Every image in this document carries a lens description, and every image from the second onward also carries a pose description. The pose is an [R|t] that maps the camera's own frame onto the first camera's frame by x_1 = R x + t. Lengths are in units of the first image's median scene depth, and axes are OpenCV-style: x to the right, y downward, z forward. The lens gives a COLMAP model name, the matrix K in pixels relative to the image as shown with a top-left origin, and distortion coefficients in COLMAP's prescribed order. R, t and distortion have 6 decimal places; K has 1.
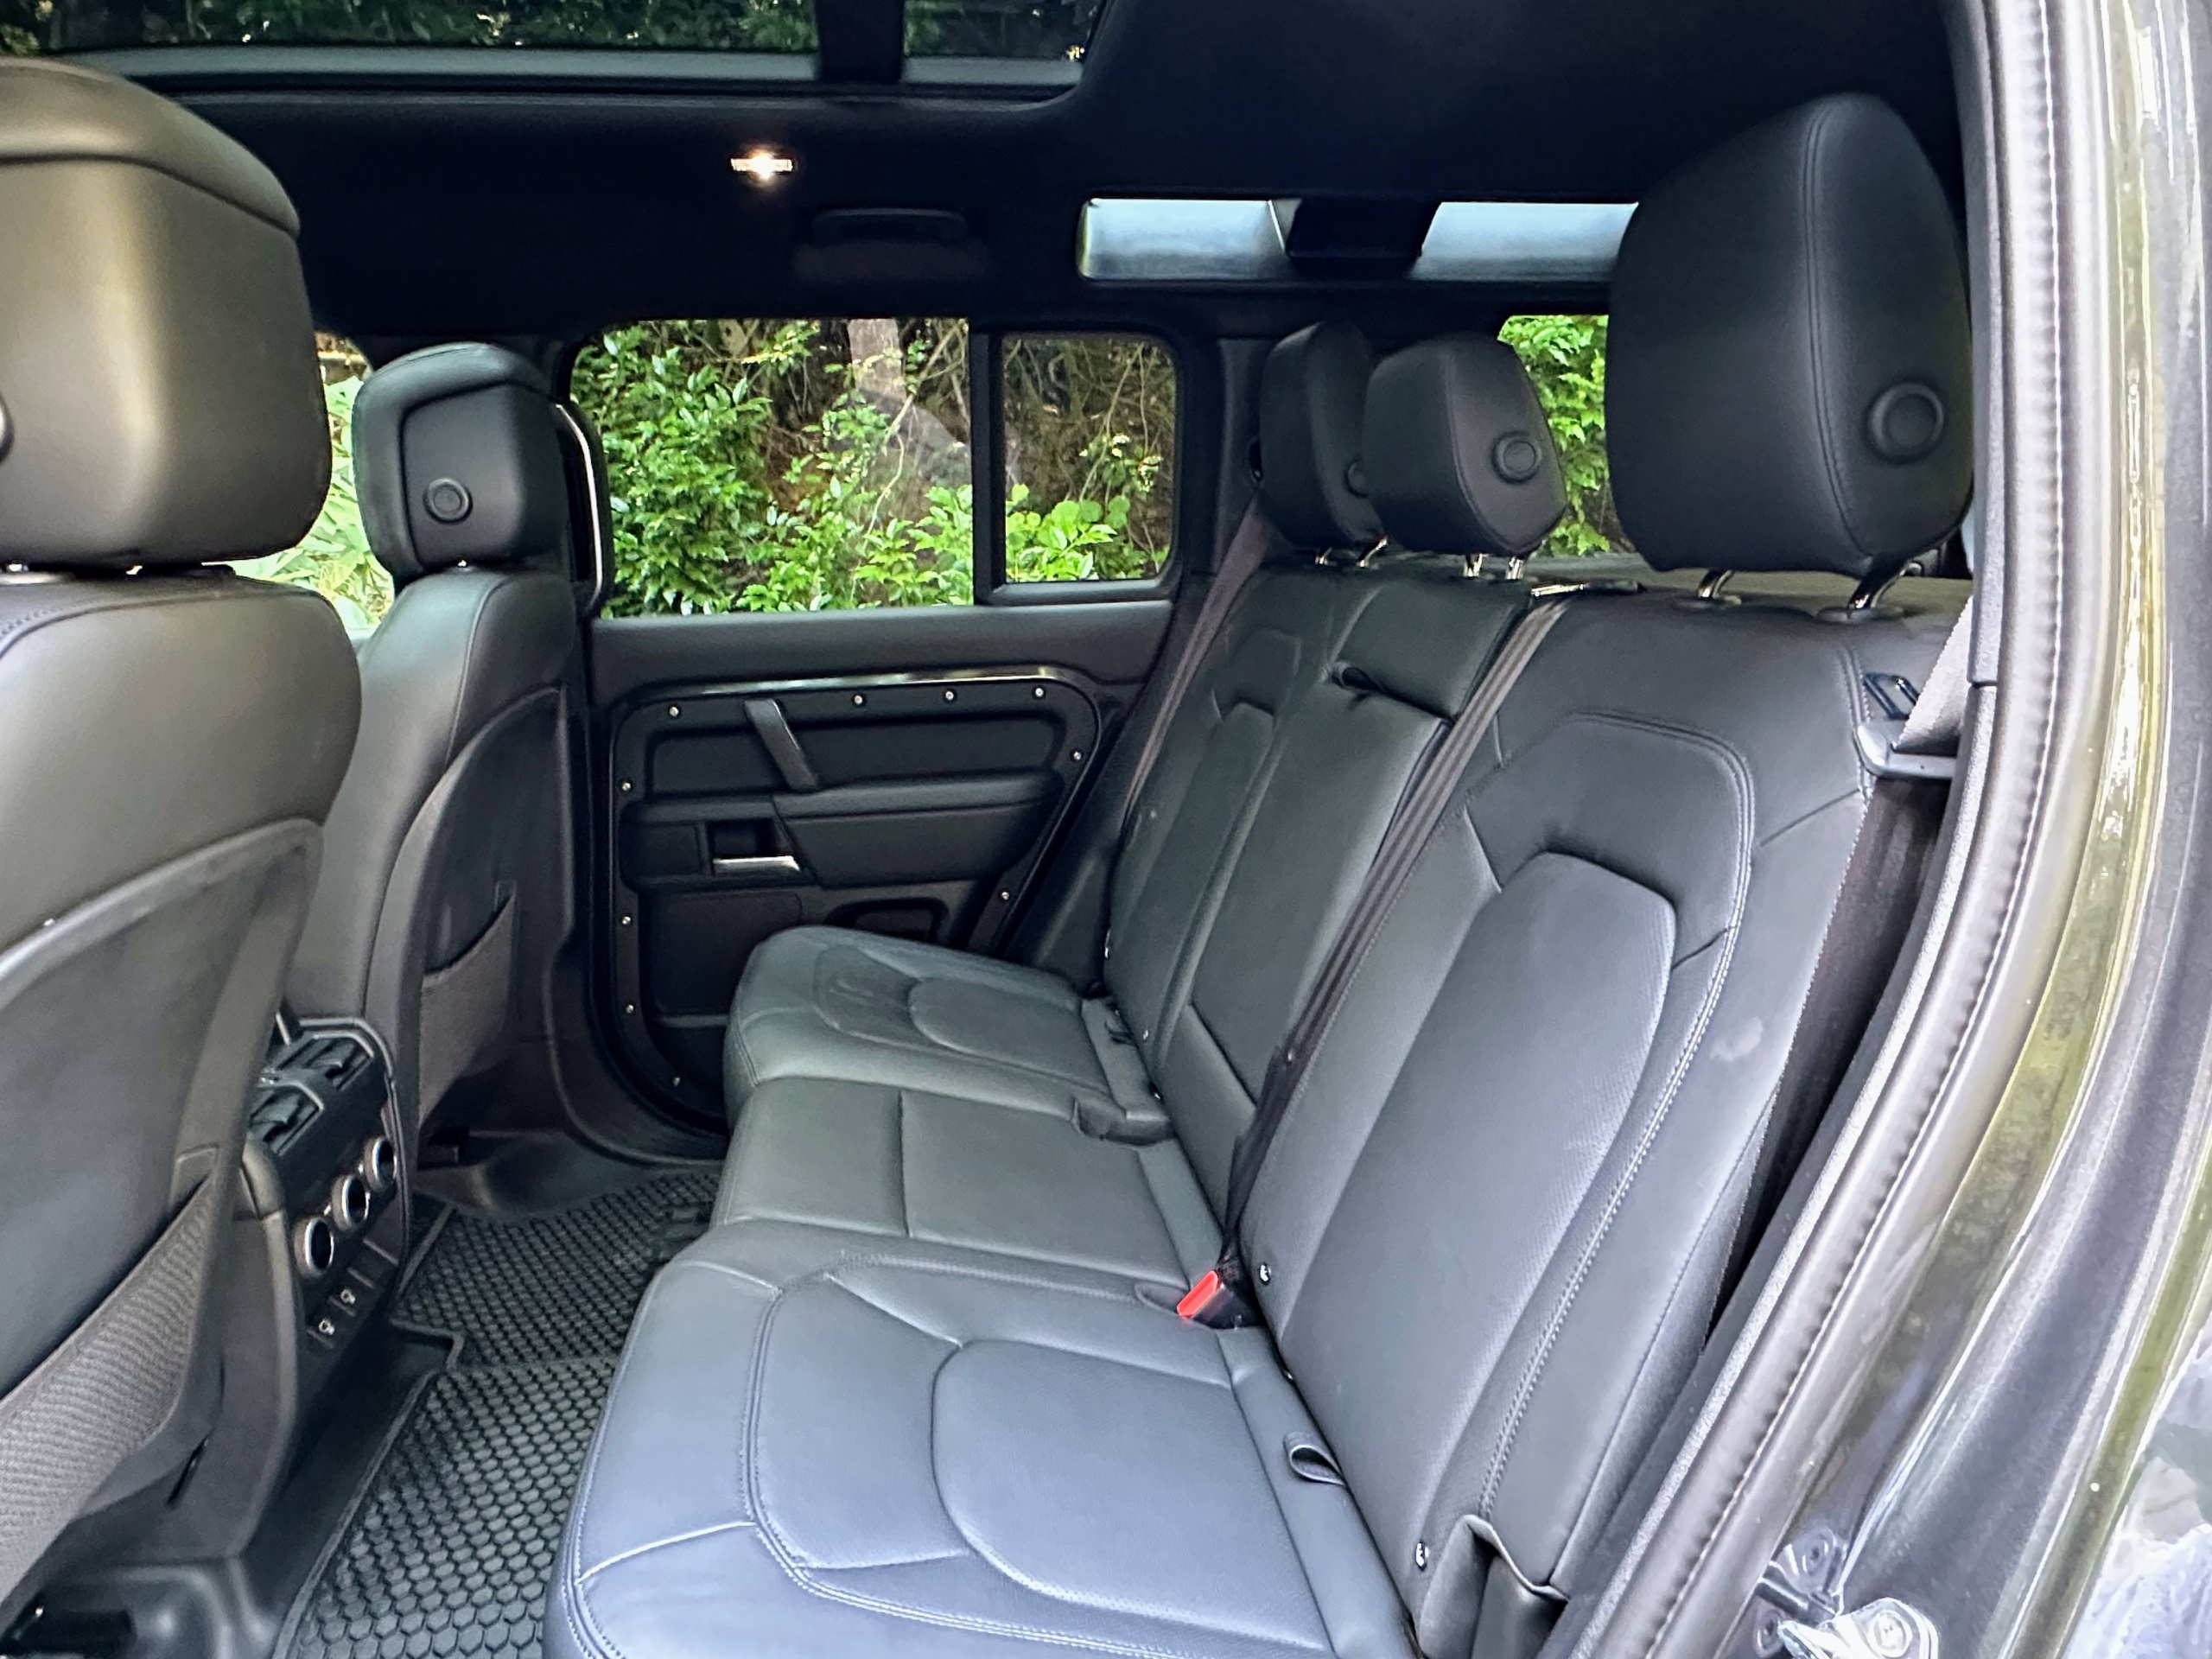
lens RADIAL K [[1406.3, 0, 1106.0], [0, 1406.3, 829.5], [0, 0, 1]] dist [-0.003606, -0.000367]
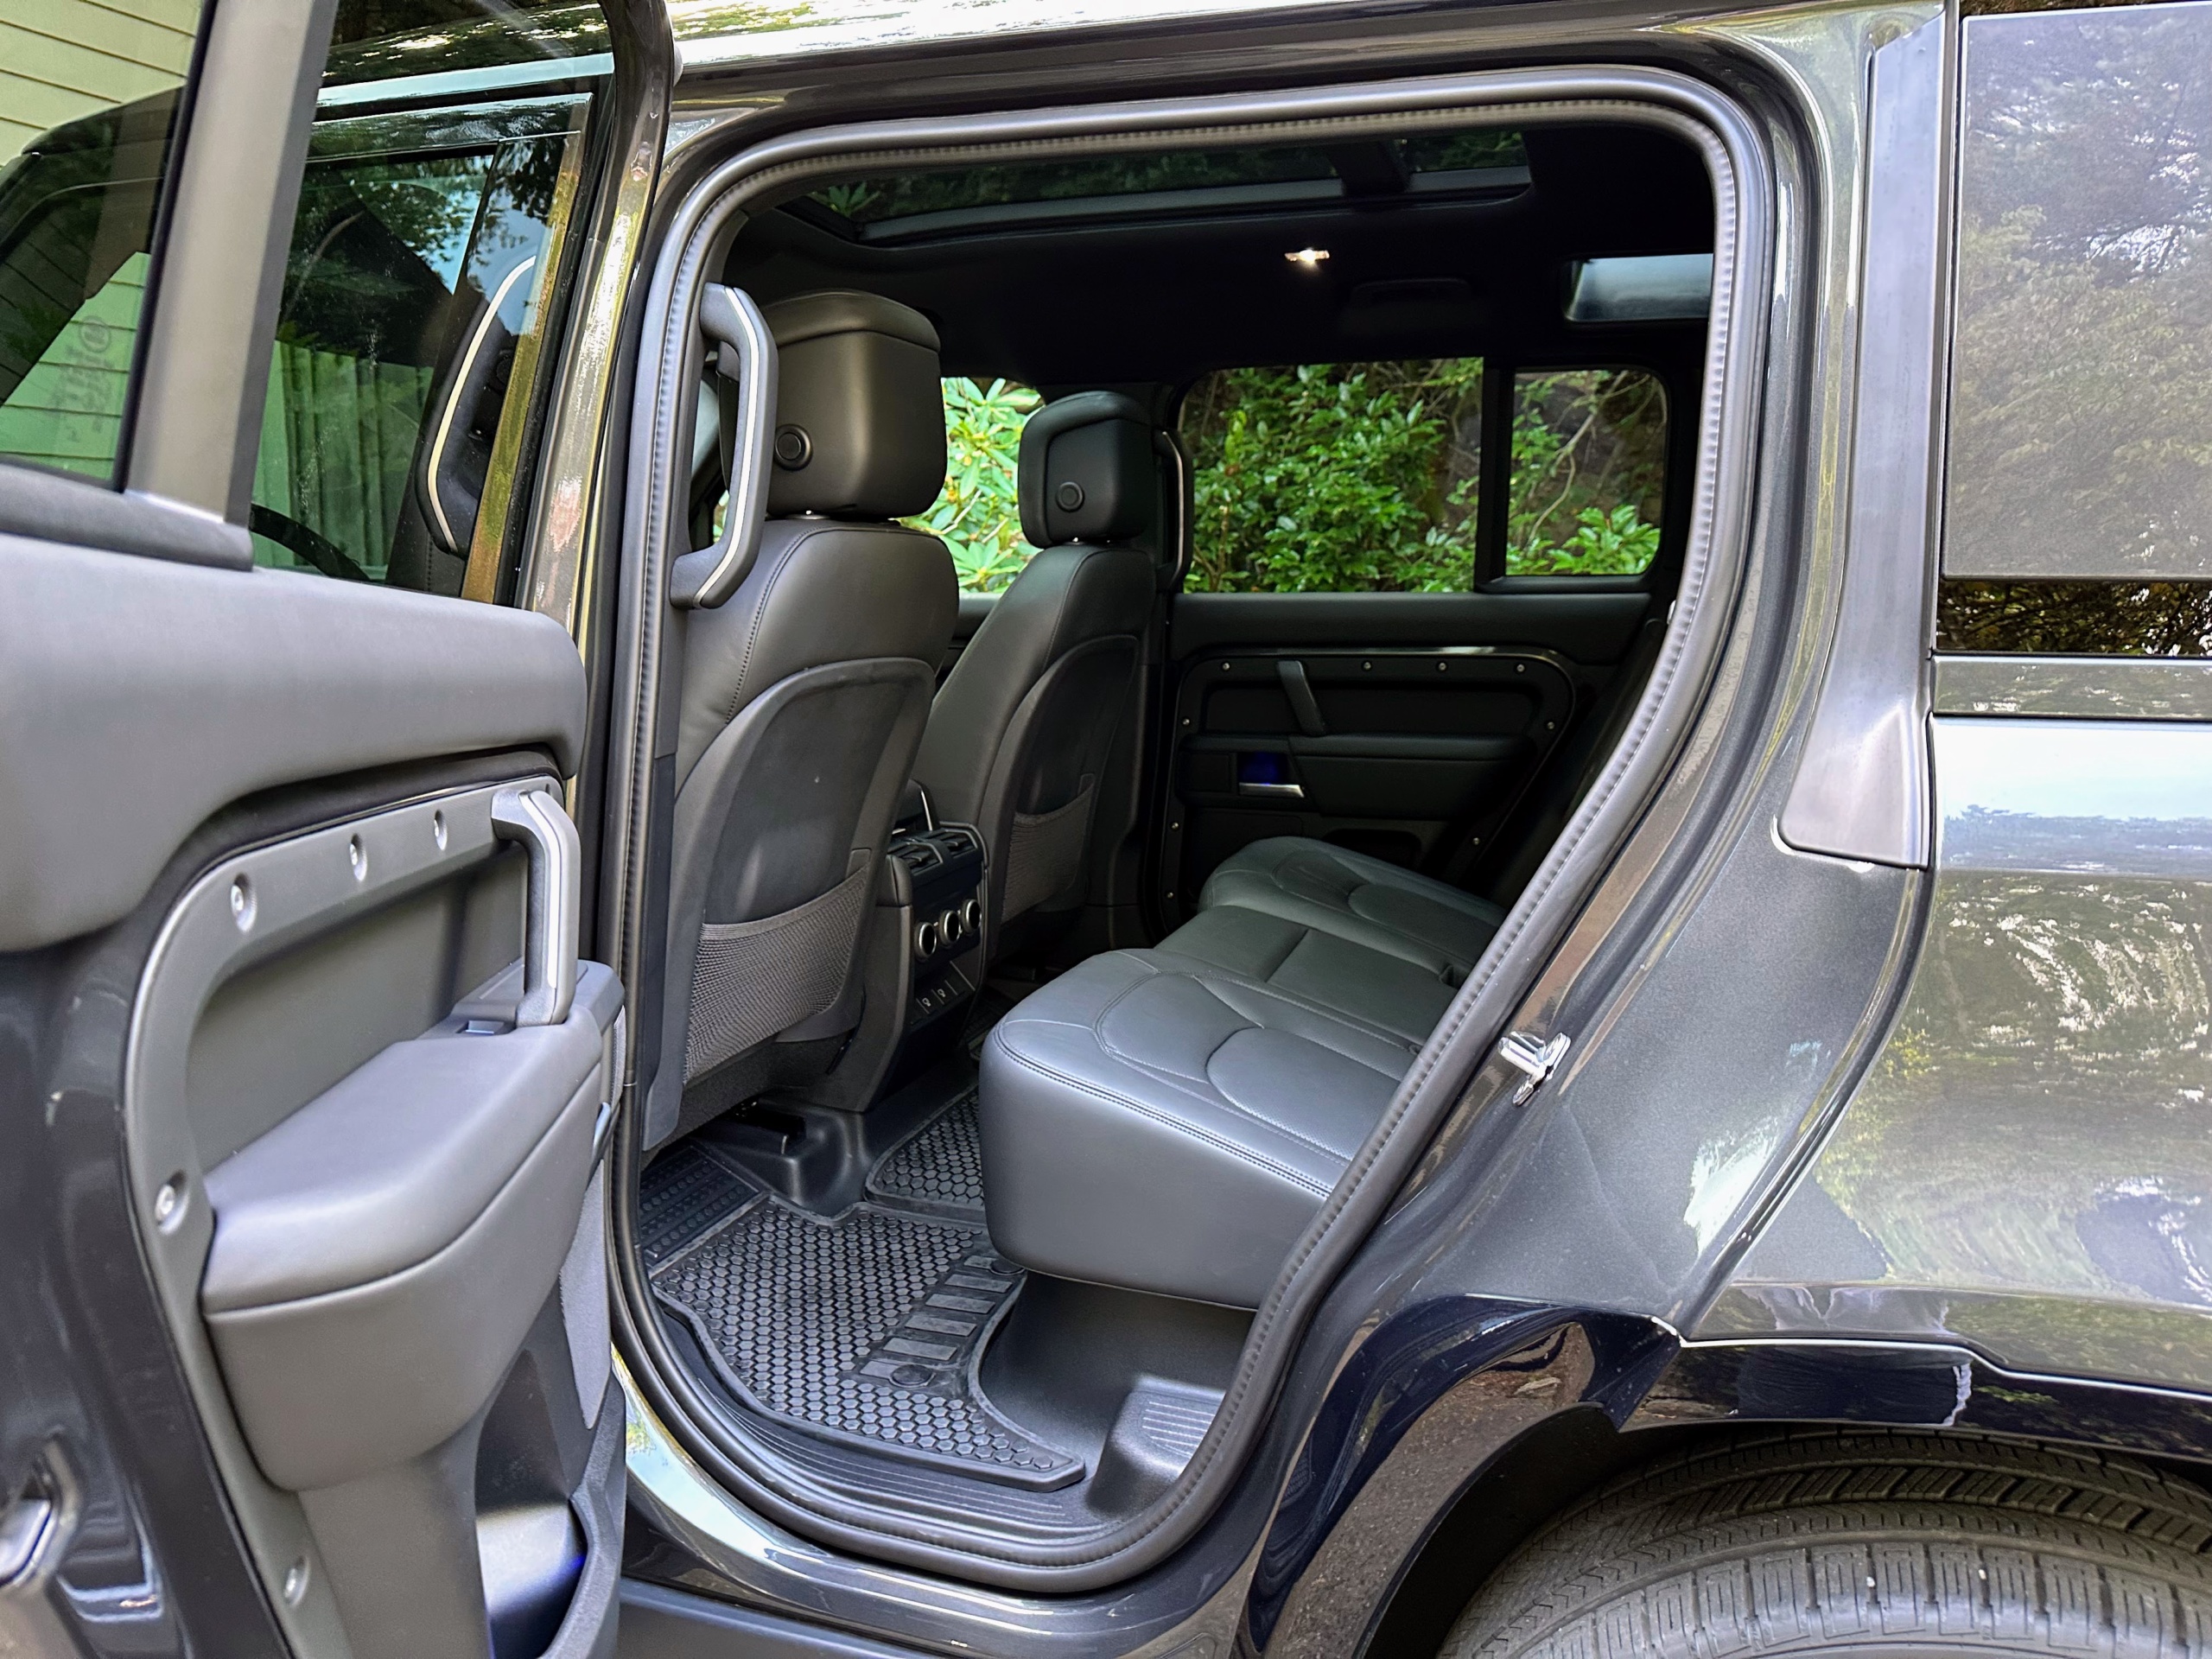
lens RADIAL K [[1876.4, 0, 1106.0], [0, 1876.4, 829.5], [0, 0, 1]] dist [0.117788, -0.002492]
pose [[0.880001, 0.087725, -0.466800, 0.216370], [-0.126536, 0.990578, -0.052384, 0.088398], [0.457807, 0.105165, 0.882810, -0.291013]]
